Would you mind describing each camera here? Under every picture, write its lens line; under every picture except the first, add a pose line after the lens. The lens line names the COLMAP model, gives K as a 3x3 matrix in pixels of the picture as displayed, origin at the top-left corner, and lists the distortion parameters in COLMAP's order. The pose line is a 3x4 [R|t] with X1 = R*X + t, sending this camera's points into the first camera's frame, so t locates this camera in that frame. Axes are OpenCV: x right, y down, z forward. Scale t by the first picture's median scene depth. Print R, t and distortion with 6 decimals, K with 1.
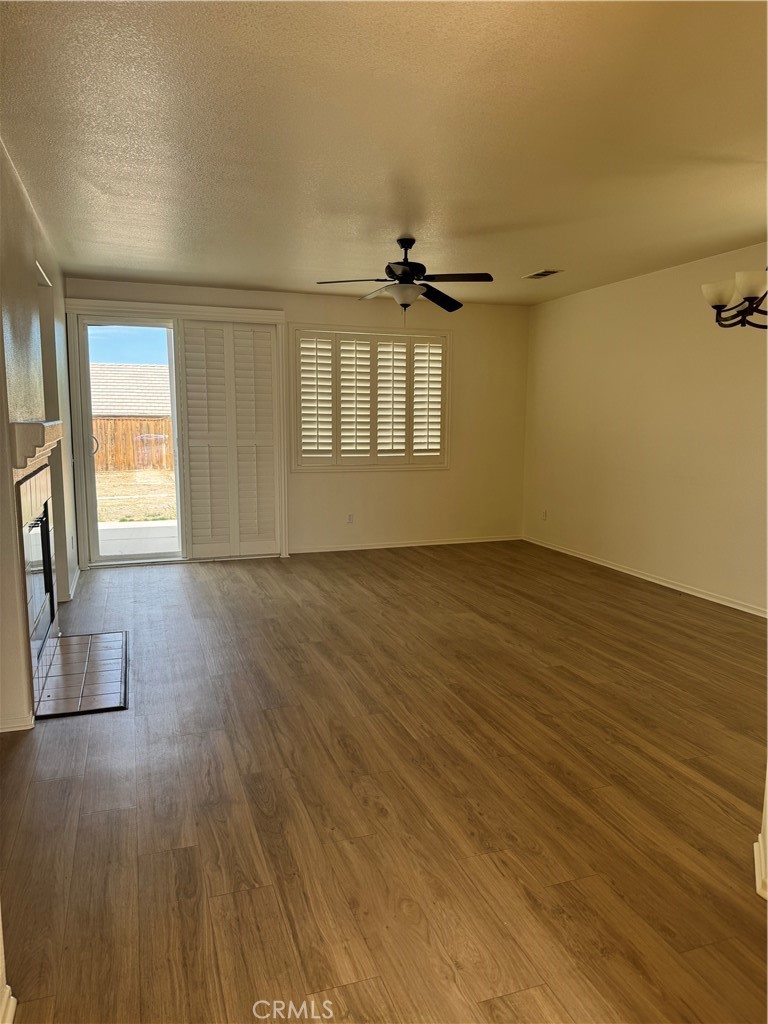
lens RADIAL K [[721.6, 0, 383.8], [0, 721.6, 510.8], [0, 0, 1]] dist [0.055152, -0.020821]
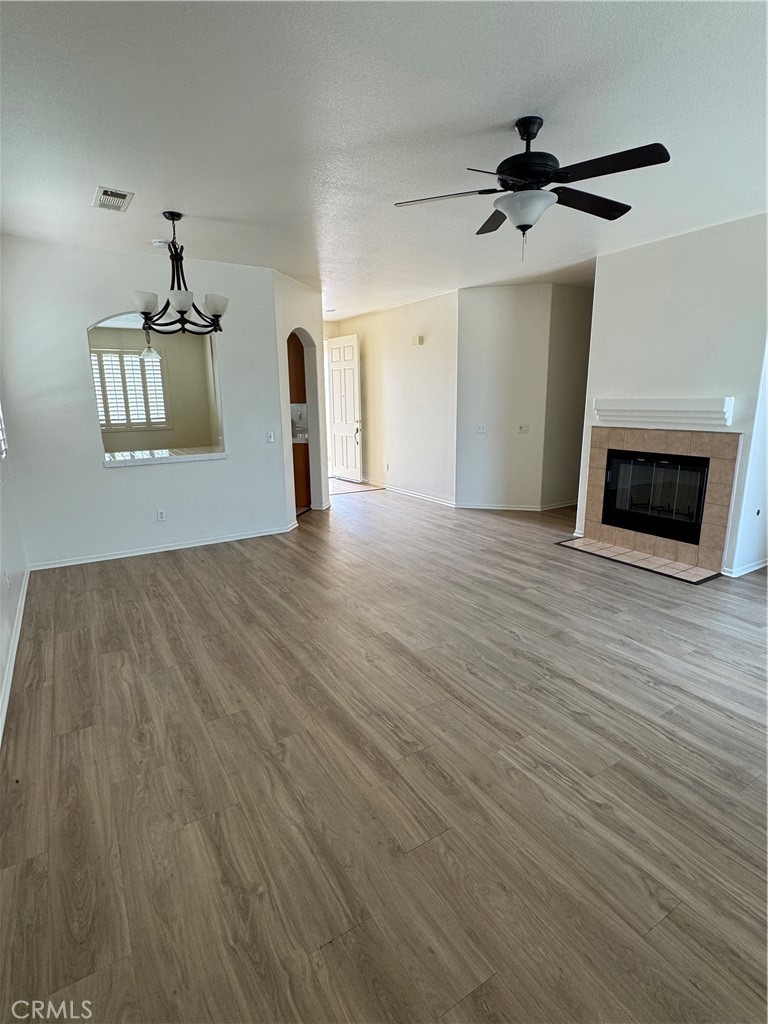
lens RADIAL K [[507.2, 0, 389.4], [0, 507.2, 511.8], [0, 0, 1]] dist [-0.001859, -0.000163]
pose [[-0.974037, 0.061659, -0.217830, 0.264714], [-0.017414, 0.938939, 0.343642, -0.192788], [0.225717, 0.338513, -0.913488, 1.479969]]
